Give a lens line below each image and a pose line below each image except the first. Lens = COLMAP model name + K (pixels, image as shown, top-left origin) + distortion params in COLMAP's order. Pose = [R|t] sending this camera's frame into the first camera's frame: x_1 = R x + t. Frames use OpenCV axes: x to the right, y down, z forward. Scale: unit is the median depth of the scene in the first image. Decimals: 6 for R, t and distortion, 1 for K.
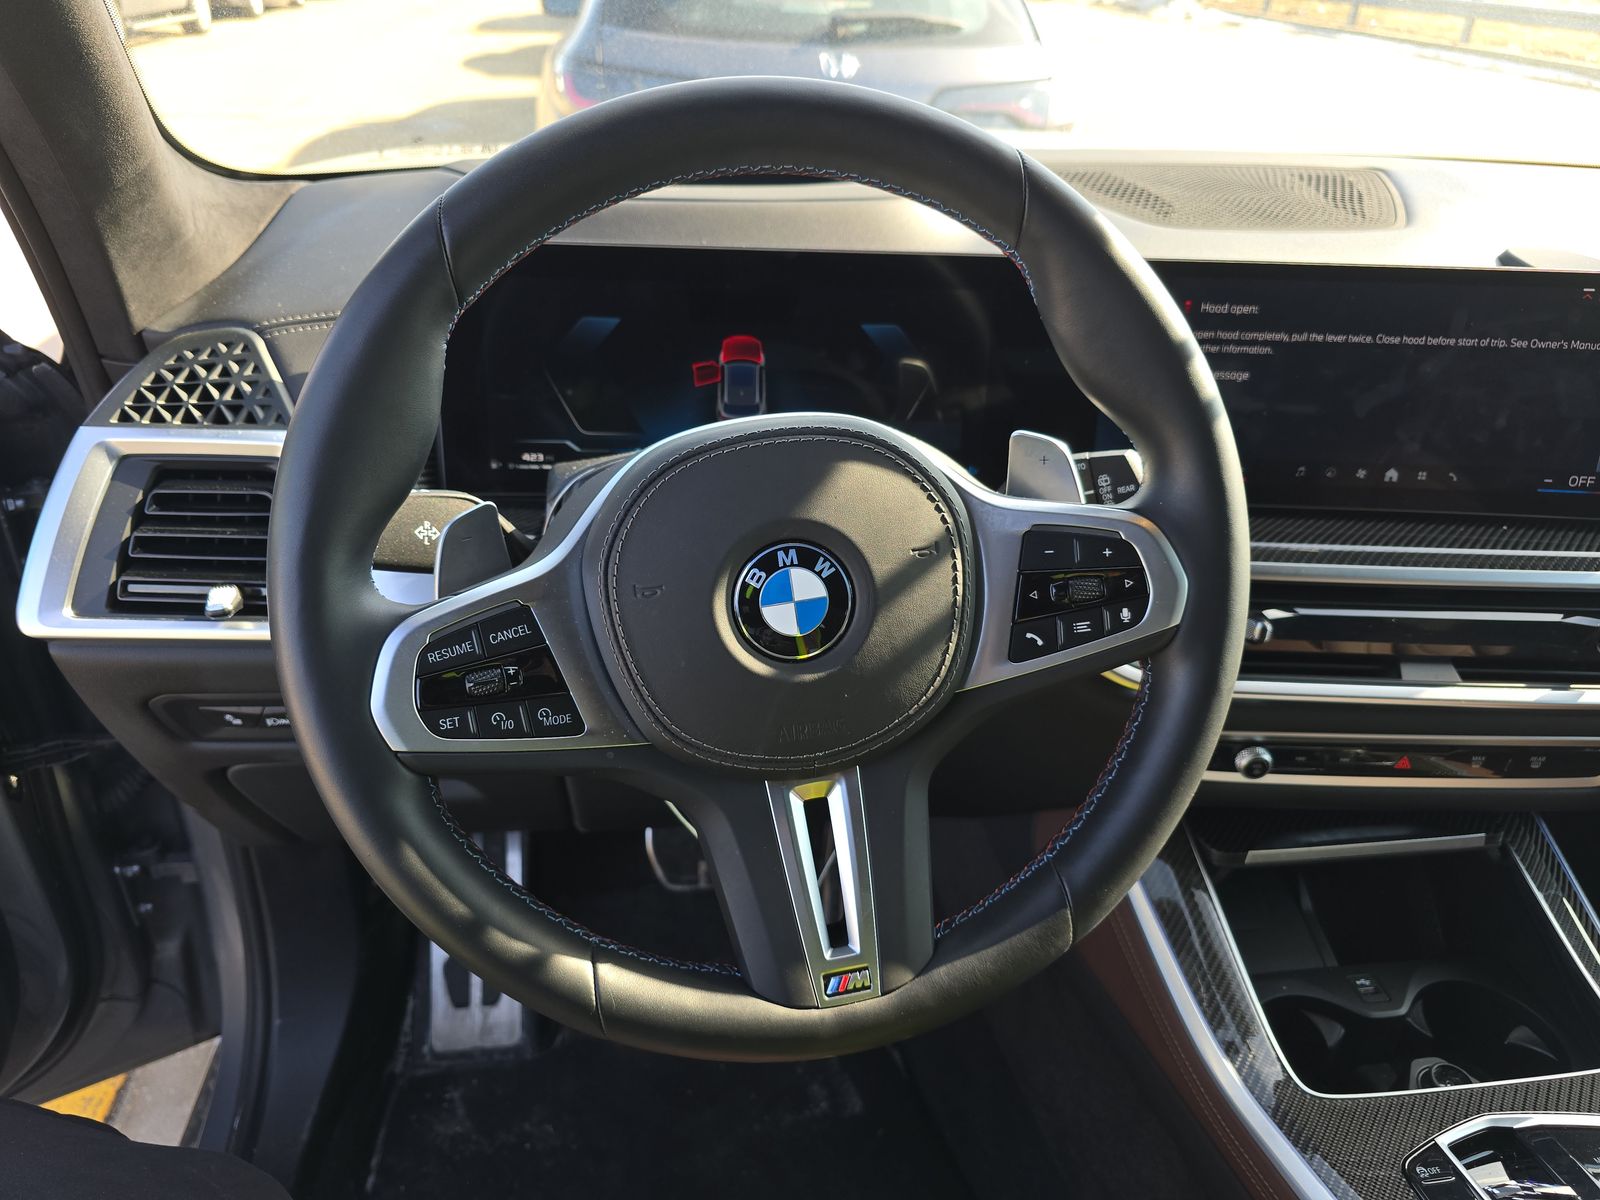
lens RADIAL K [[1056.2, 0, 791.2], [0, 1056.2, 598.3], [0, 0, 1]] dist [0.013075, -0.028681]
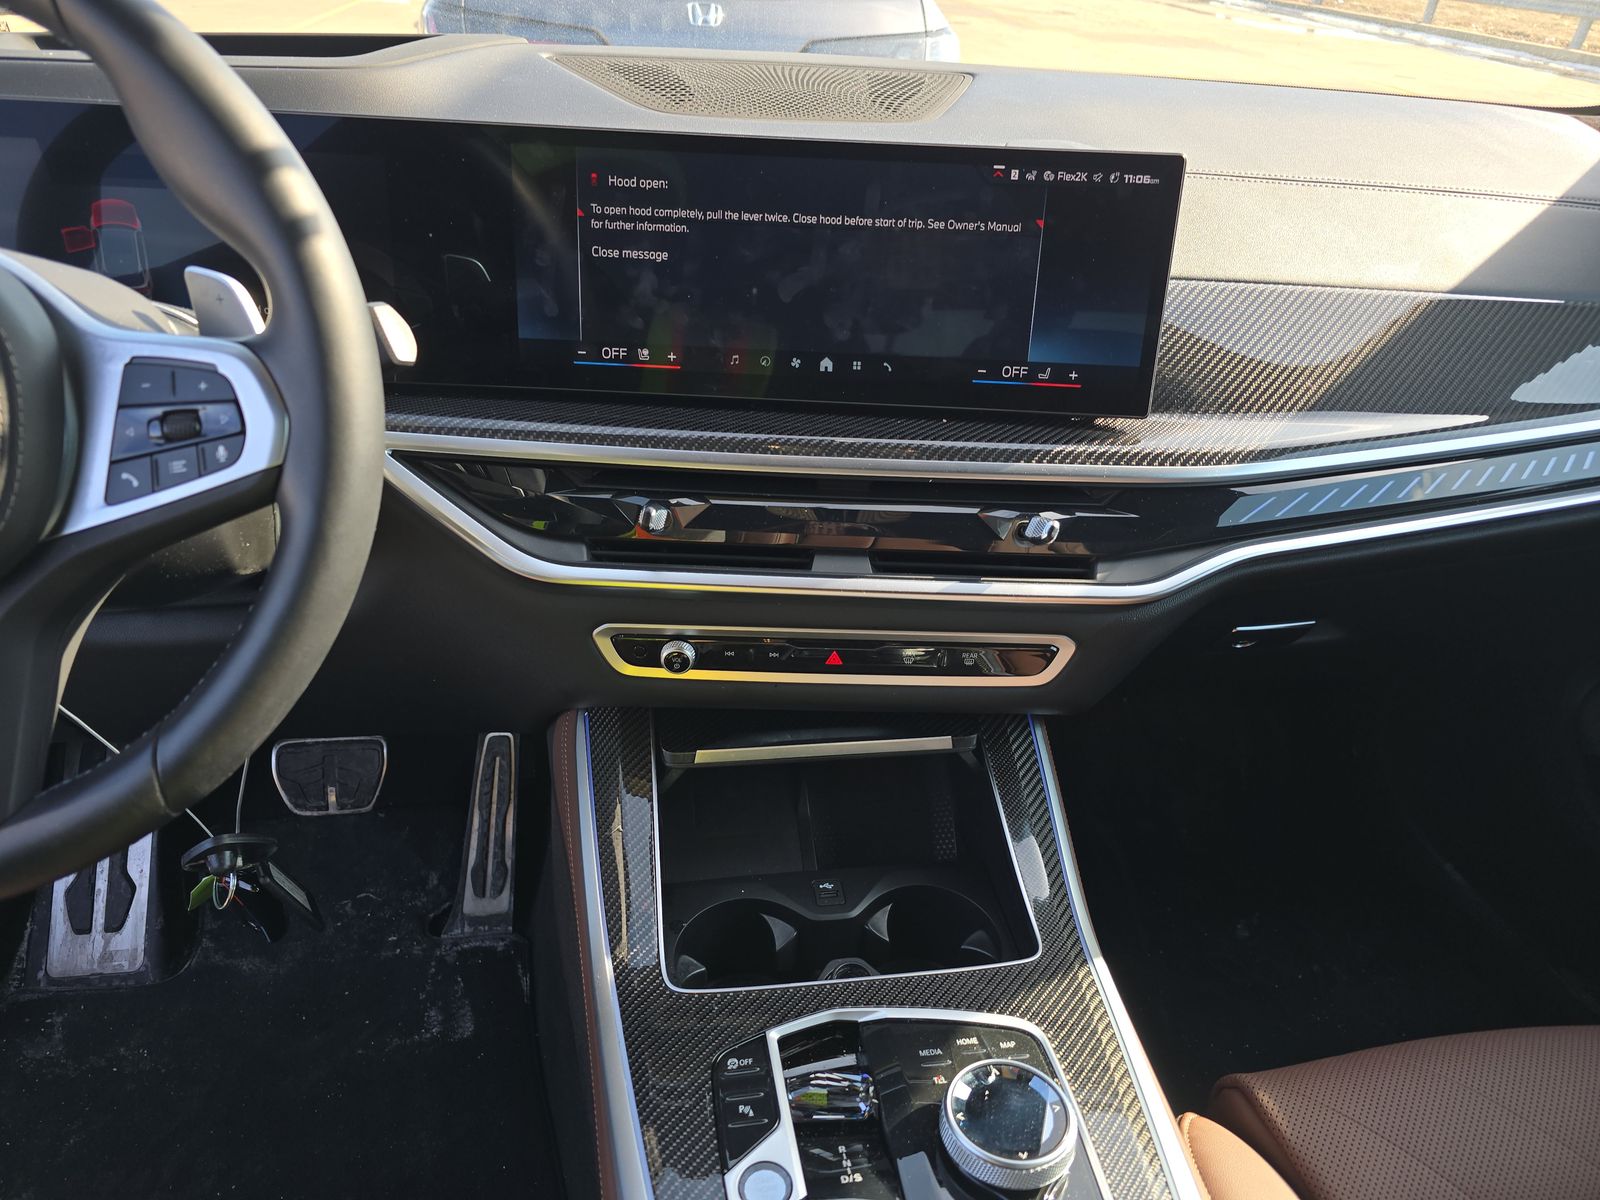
lens RADIAL K [[1056.2, 0, 795.0], [0, 1056.2, 595.7], [0, 0, 1]] dist [0.013075, -0.028681]
pose [[0.999357, 0.009783, 0.034492, 0.523164], [-0.010693, 0.999597, 0.026304, 0.073225], [-0.034221, -0.026656, 0.999059, 0.026542]]
